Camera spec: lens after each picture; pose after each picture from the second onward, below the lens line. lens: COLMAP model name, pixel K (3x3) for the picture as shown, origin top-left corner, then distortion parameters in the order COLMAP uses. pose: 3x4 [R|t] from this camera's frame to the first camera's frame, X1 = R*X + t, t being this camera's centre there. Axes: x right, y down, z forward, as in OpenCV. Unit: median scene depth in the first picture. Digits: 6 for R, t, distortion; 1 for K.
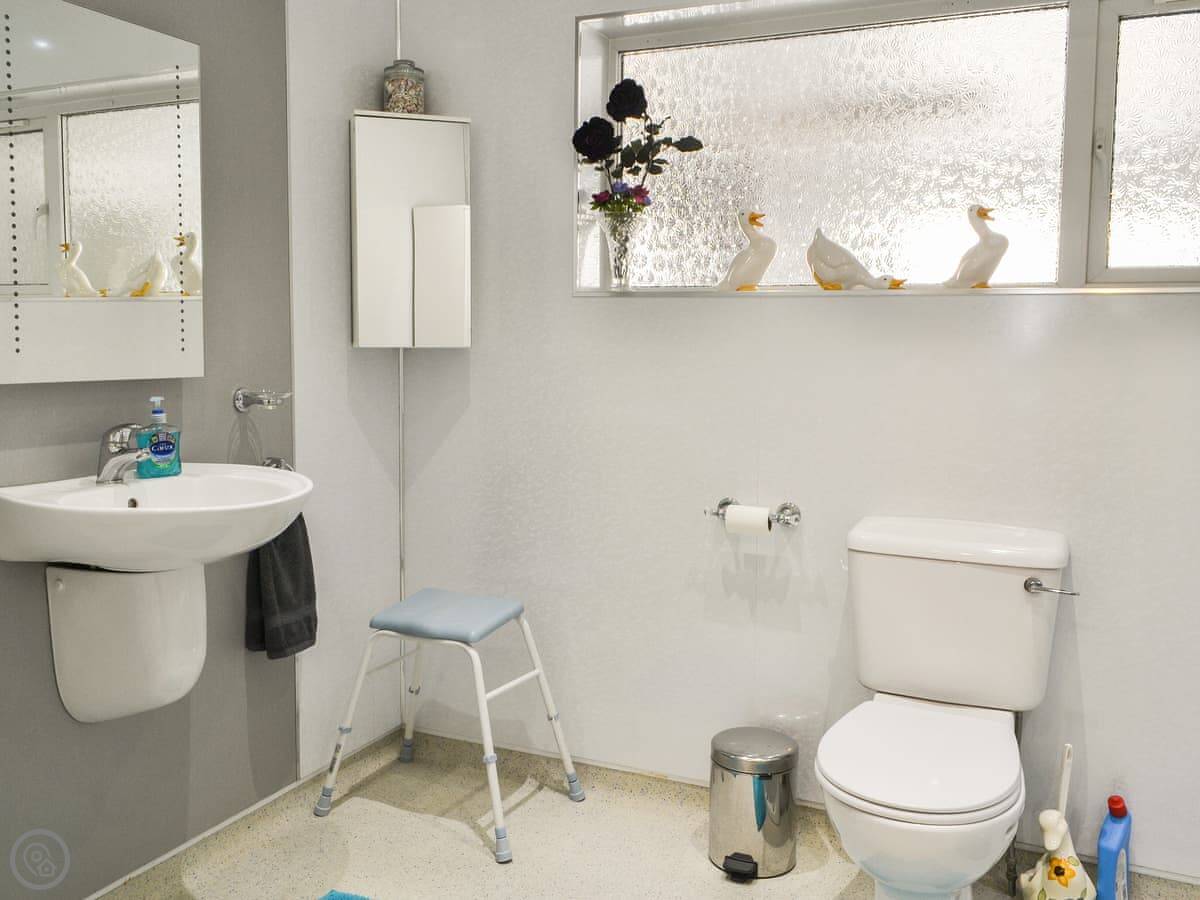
lens RADIAL K [[1138.2, 0, 600.0], [0, 1138.2, 450.0], [0, 0, 1]] dist [0.001803, -0.020055]
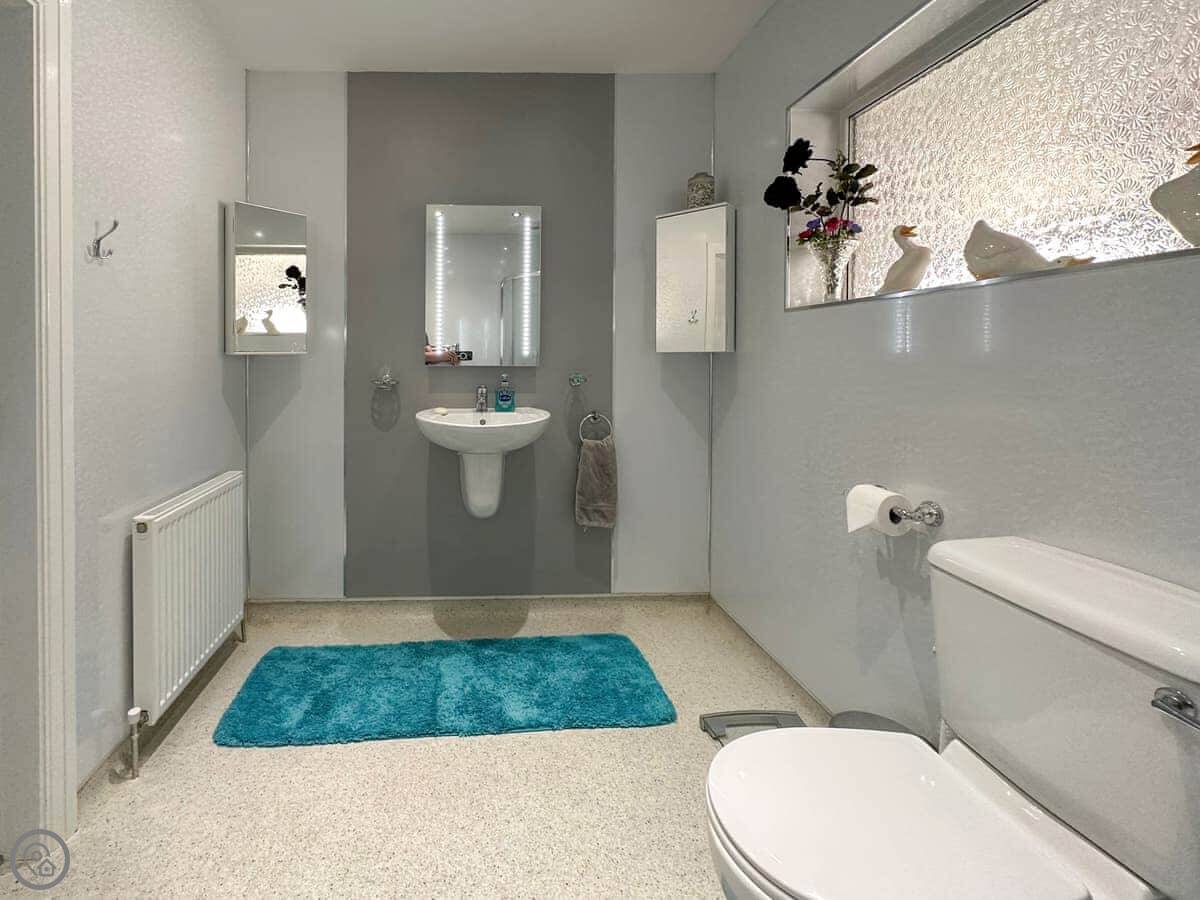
lens RADIAL K [[1138.2, 0, 600.0], [0, 1138.2, 450.0], [0, 0, 1]] dist [0.001803, -0.020055]
pose [[0.083799, 0.038843, -0.995725, 1.309377], [-0.113450, 0.993115, 0.029193, 0.008955], [0.990003, 0.110519, 0.087629, 0.712959]]
